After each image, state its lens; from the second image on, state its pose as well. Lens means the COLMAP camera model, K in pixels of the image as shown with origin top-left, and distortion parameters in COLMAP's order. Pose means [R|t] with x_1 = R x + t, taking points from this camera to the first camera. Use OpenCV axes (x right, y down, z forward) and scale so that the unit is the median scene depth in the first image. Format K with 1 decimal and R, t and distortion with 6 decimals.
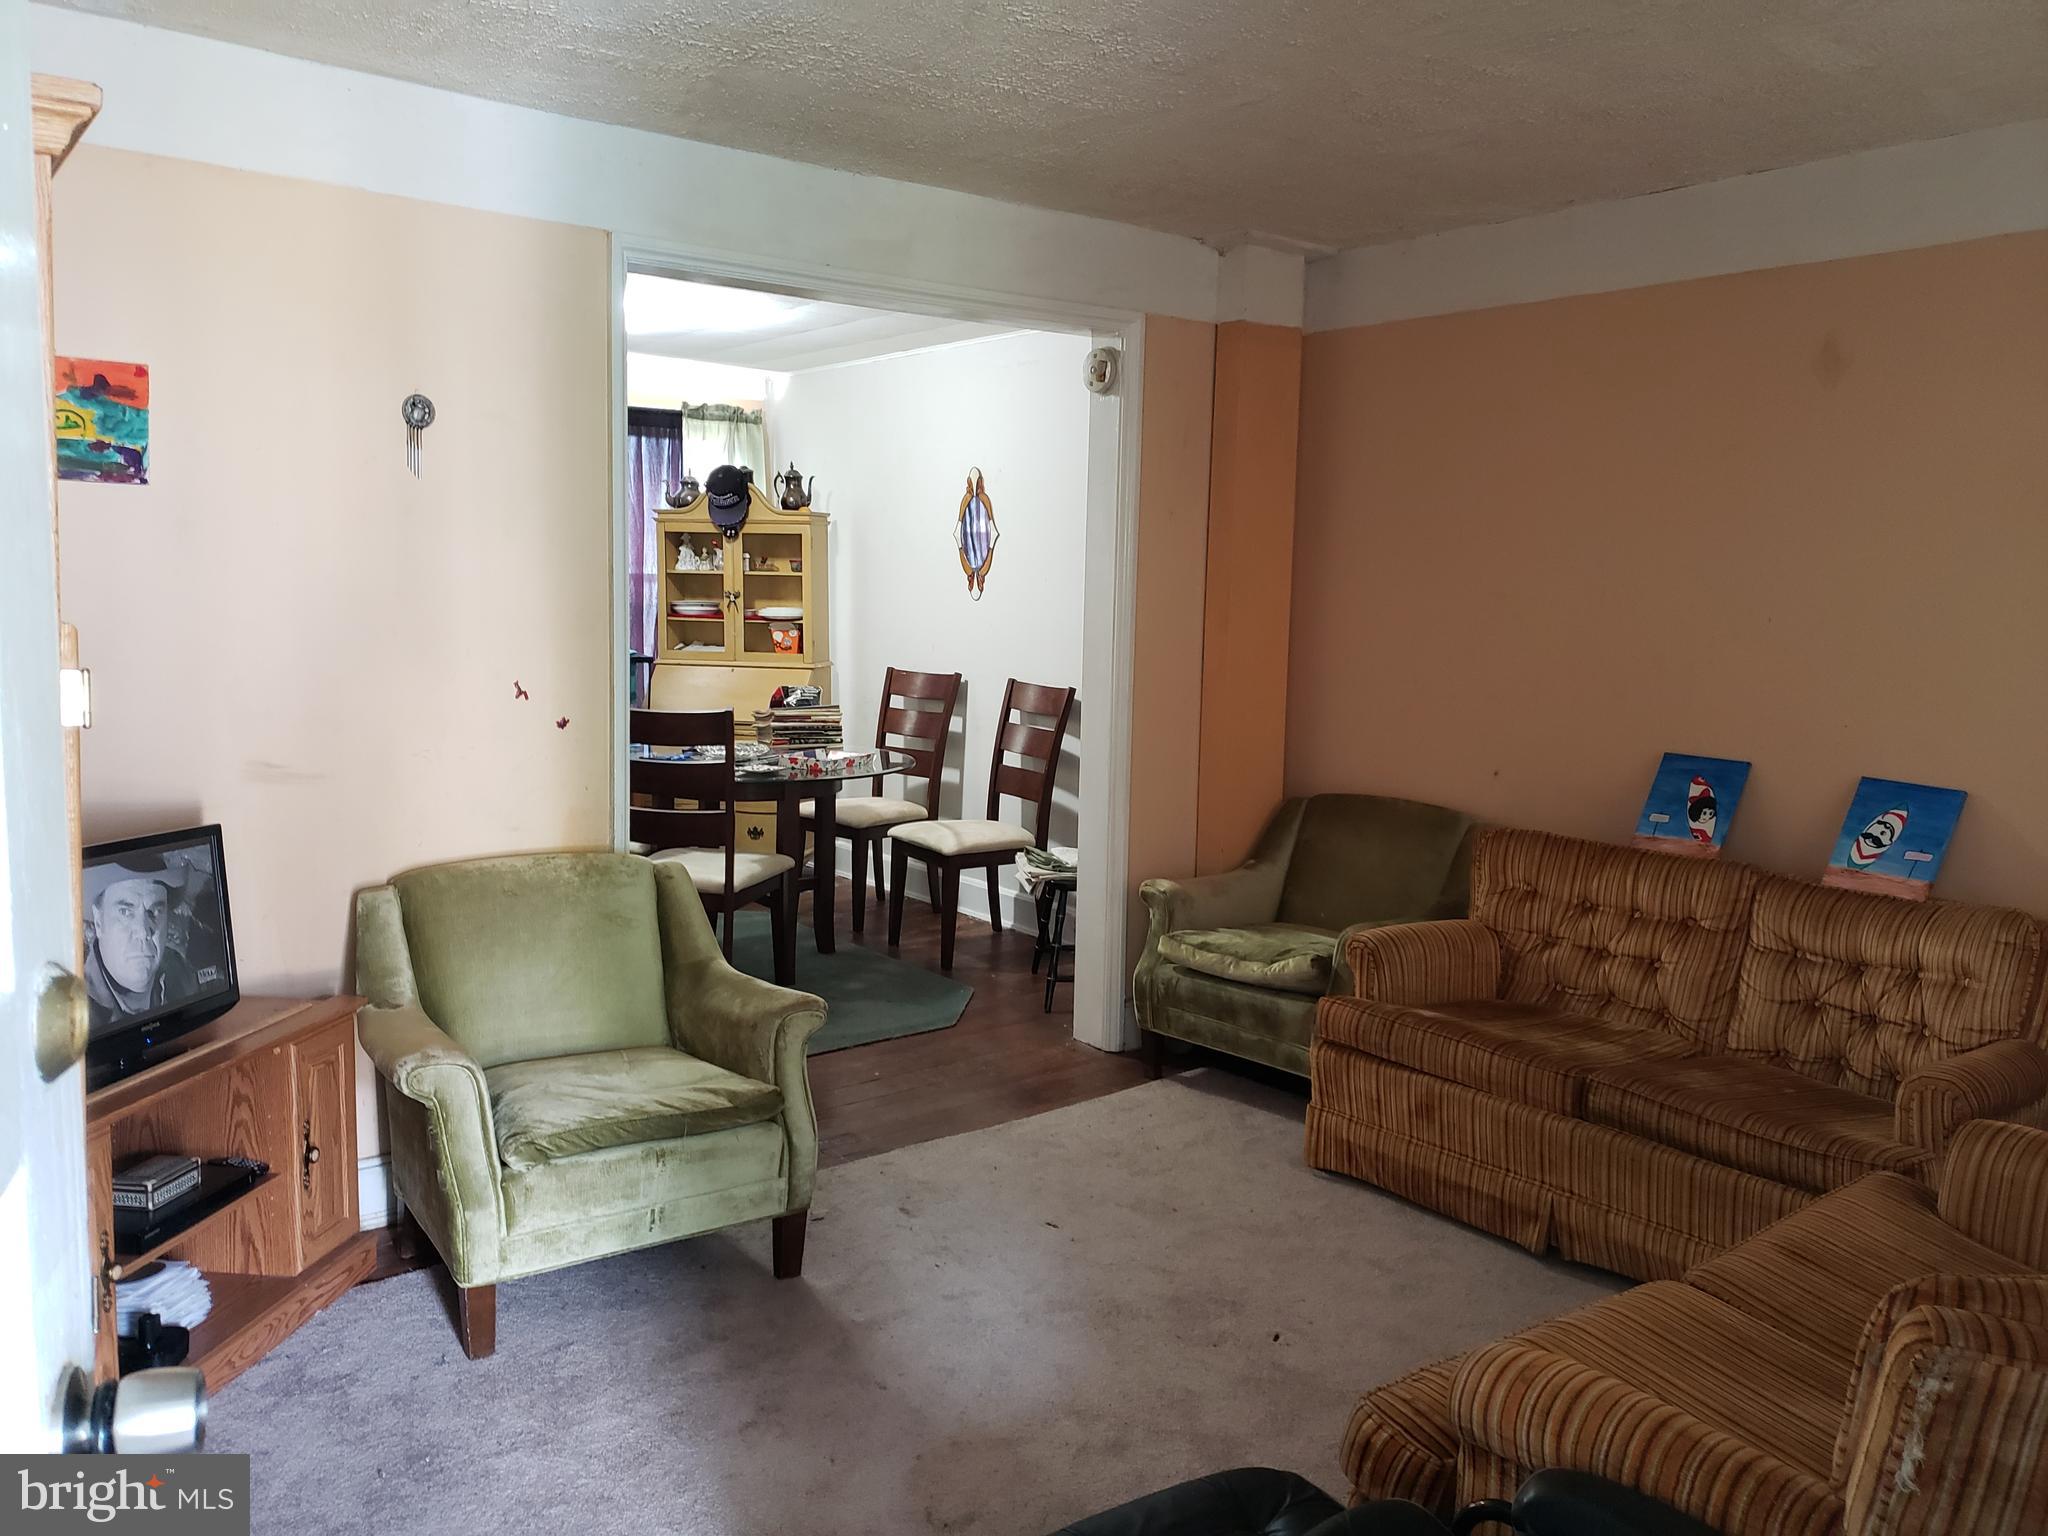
lens RADIAL K [[1681.9, 0, 1024.0], [0, 1681.9, 768.0], [0, 0, 1]] dist [0.055973, -0.002210]
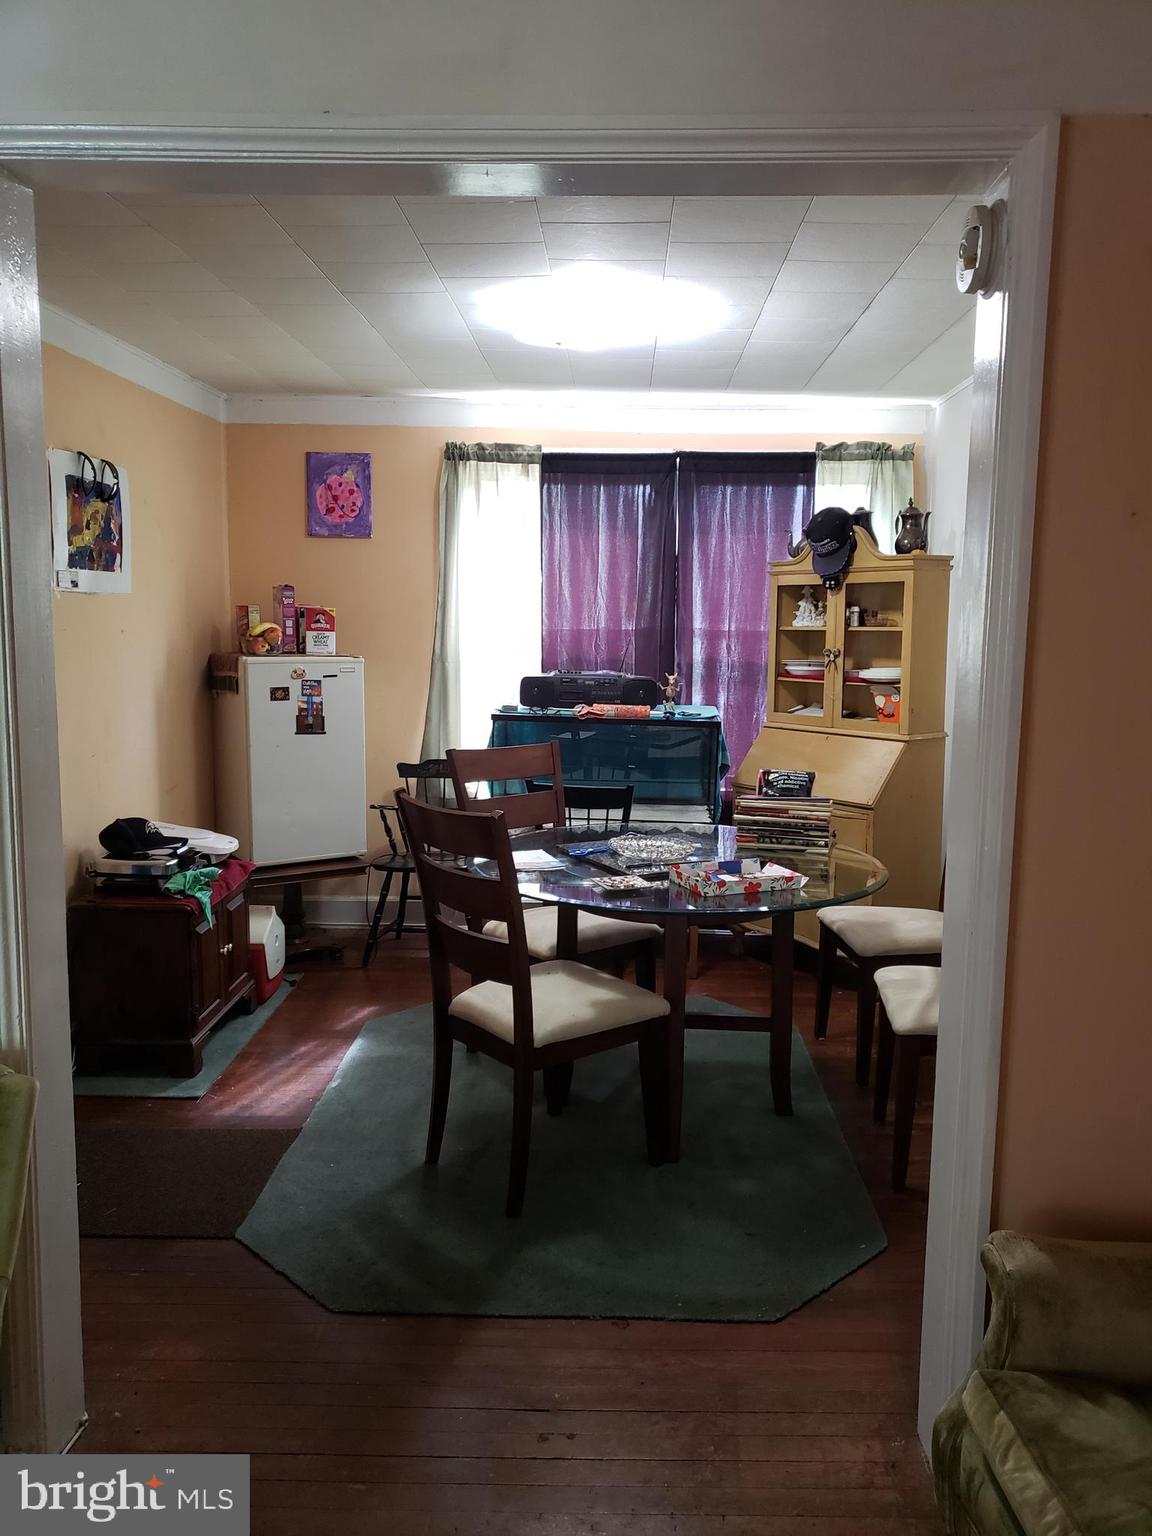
lens RADIAL K [[1261.4, 0, 576.0], [0, 1261.4, 768.0], [0, 0, 1]] dist [0.055973, -0.002210]
pose [[0.785232, 0.060252, -0.616263, 0.133609], [-0.062804, 0.997872, 0.017538, -0.045679], [0.616008, 0.024932, 0.787345, 0.392930]]
